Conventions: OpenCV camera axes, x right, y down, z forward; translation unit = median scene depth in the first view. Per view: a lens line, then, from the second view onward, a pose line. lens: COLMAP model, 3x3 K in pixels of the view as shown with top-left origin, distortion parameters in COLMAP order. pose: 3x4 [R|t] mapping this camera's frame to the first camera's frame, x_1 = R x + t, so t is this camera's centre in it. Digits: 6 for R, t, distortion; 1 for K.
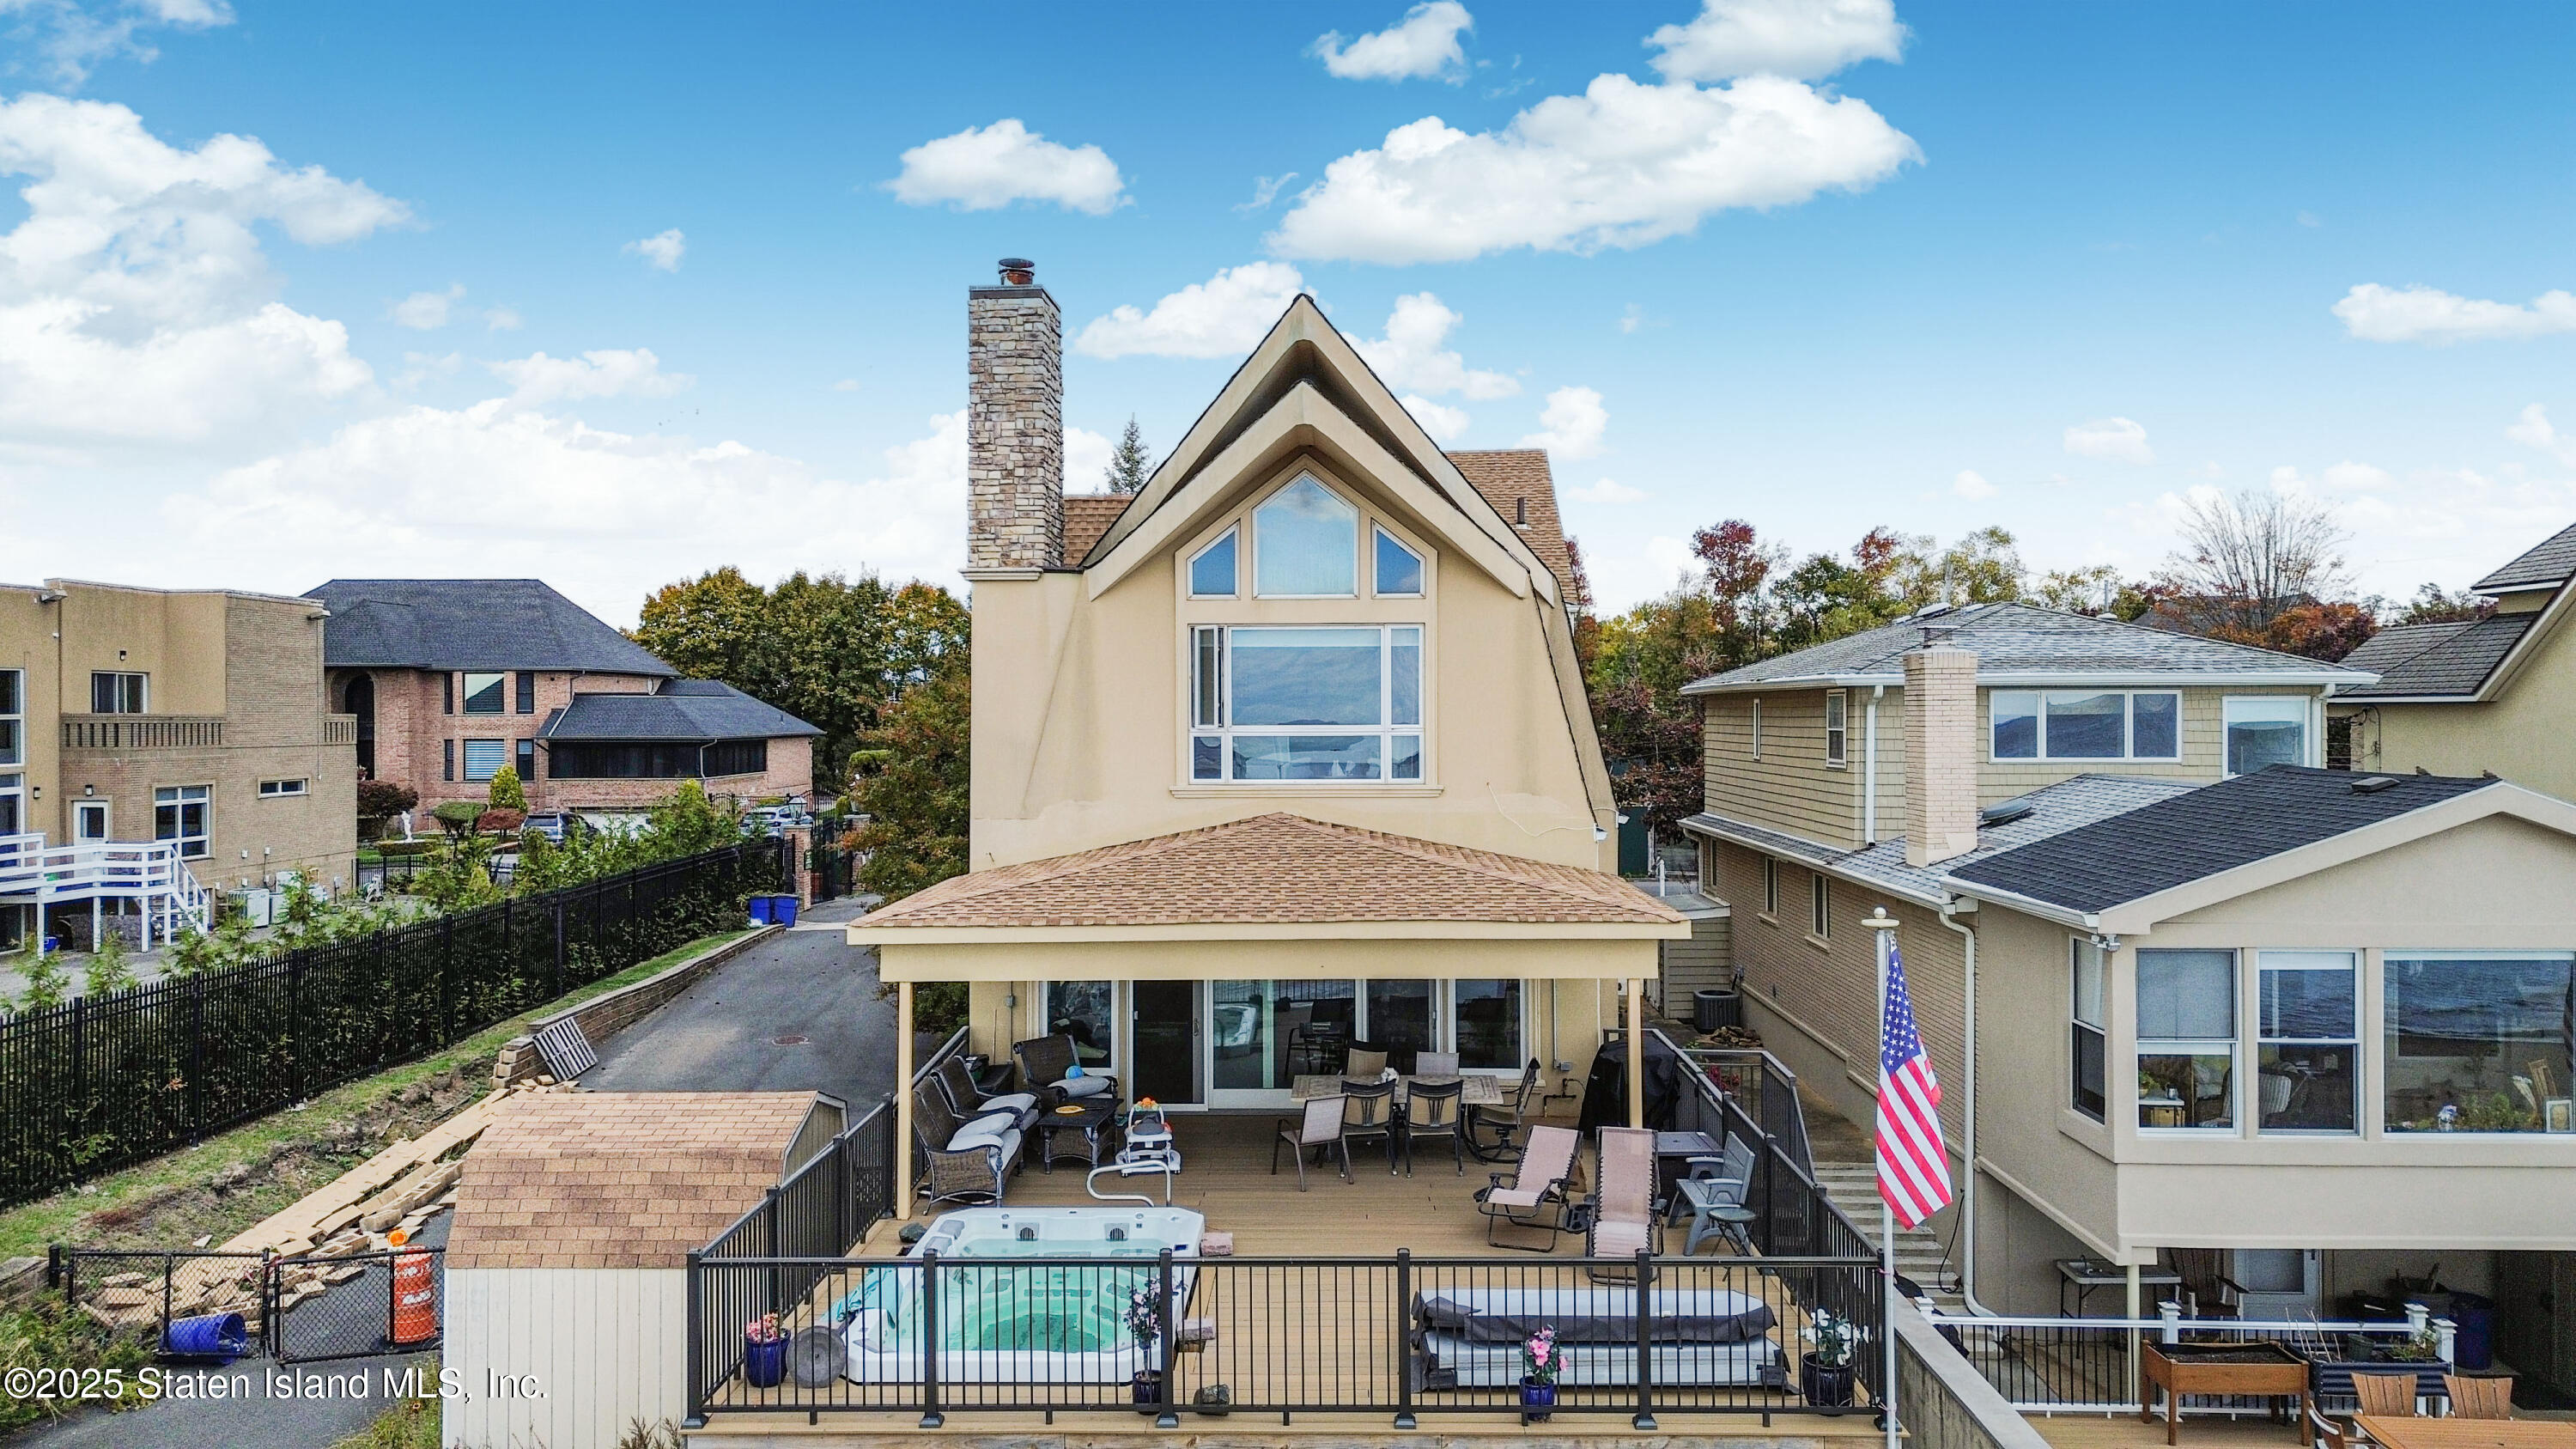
lens RADIAL K [[1823.4, 0, 1295.8], [0, 1823.4, 714.0], [0, 0, 1]] dist [0.007925, 0.002707]
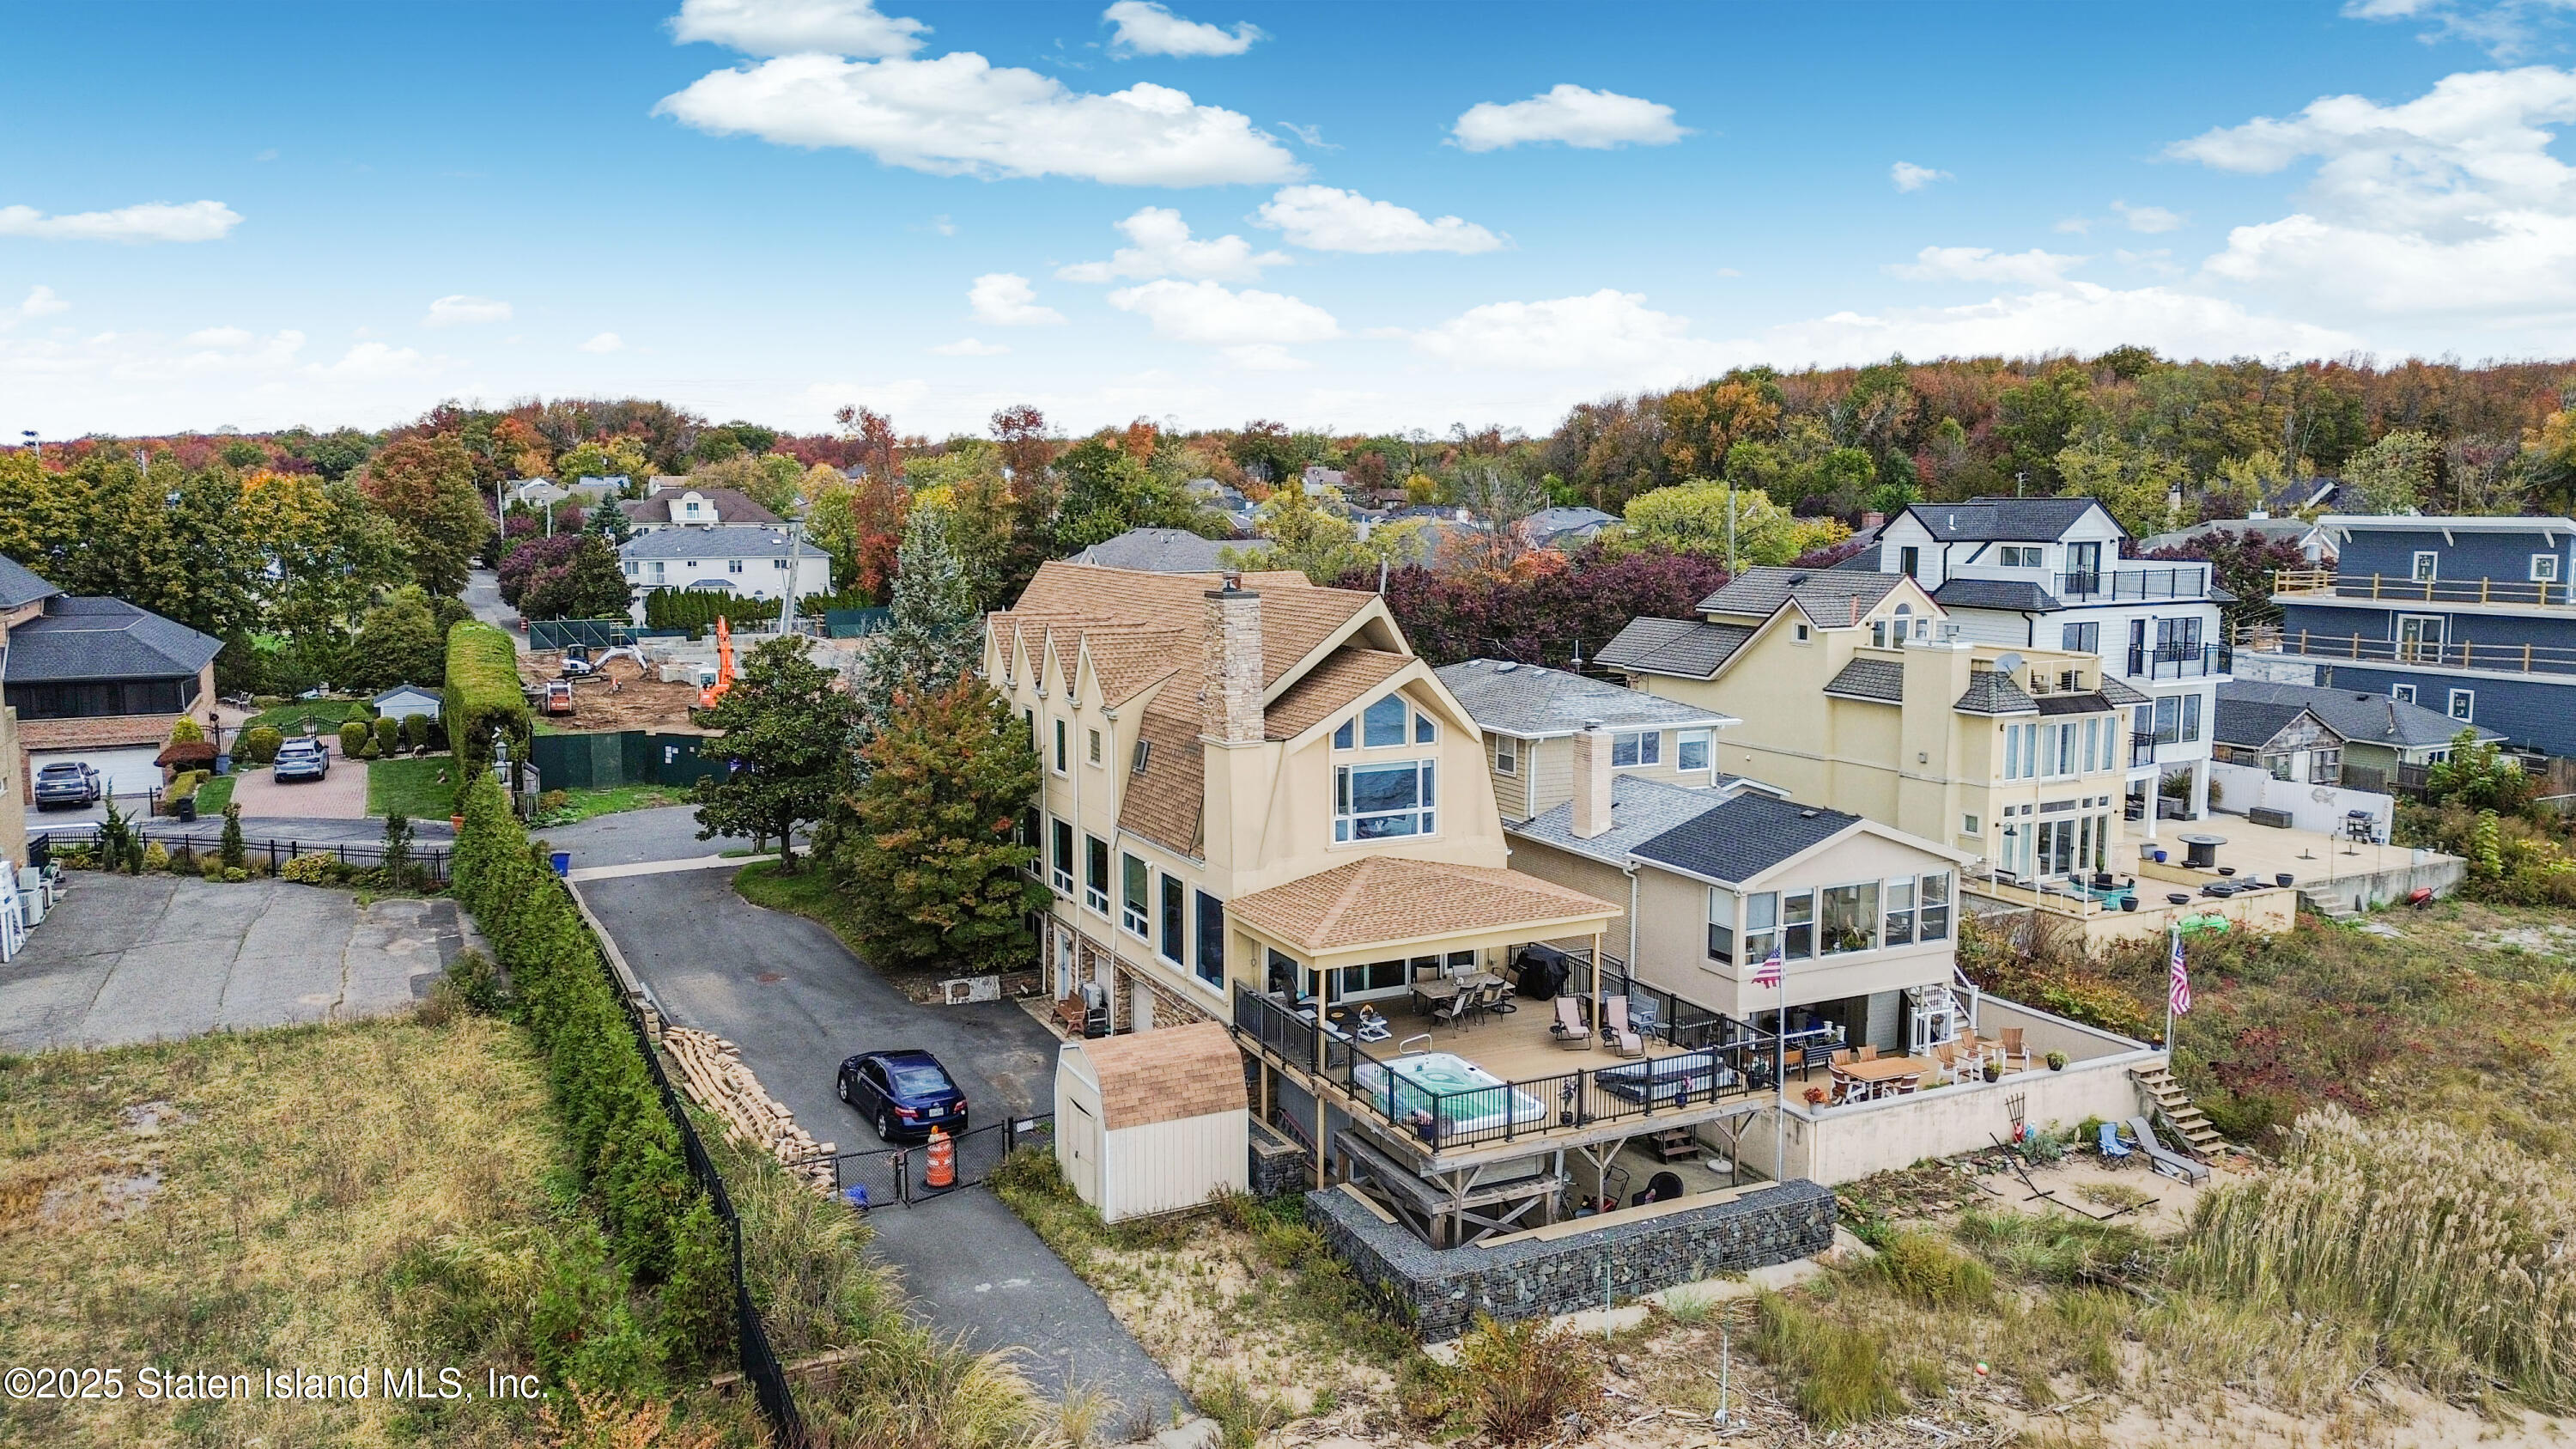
lens RADIAL K [[1823.4, 0, 1286.6], [0, 1823.4, 730.1], [0, 0, 1]] dist [0.007925, 0.002707]
pose [[0.889726, -0.058108, 0.452782, -1.115670], [0.000897, 0.992086, 0.125557, -0.374486], [-0.456495, -0.111305, 0.882737, -0.794373]]
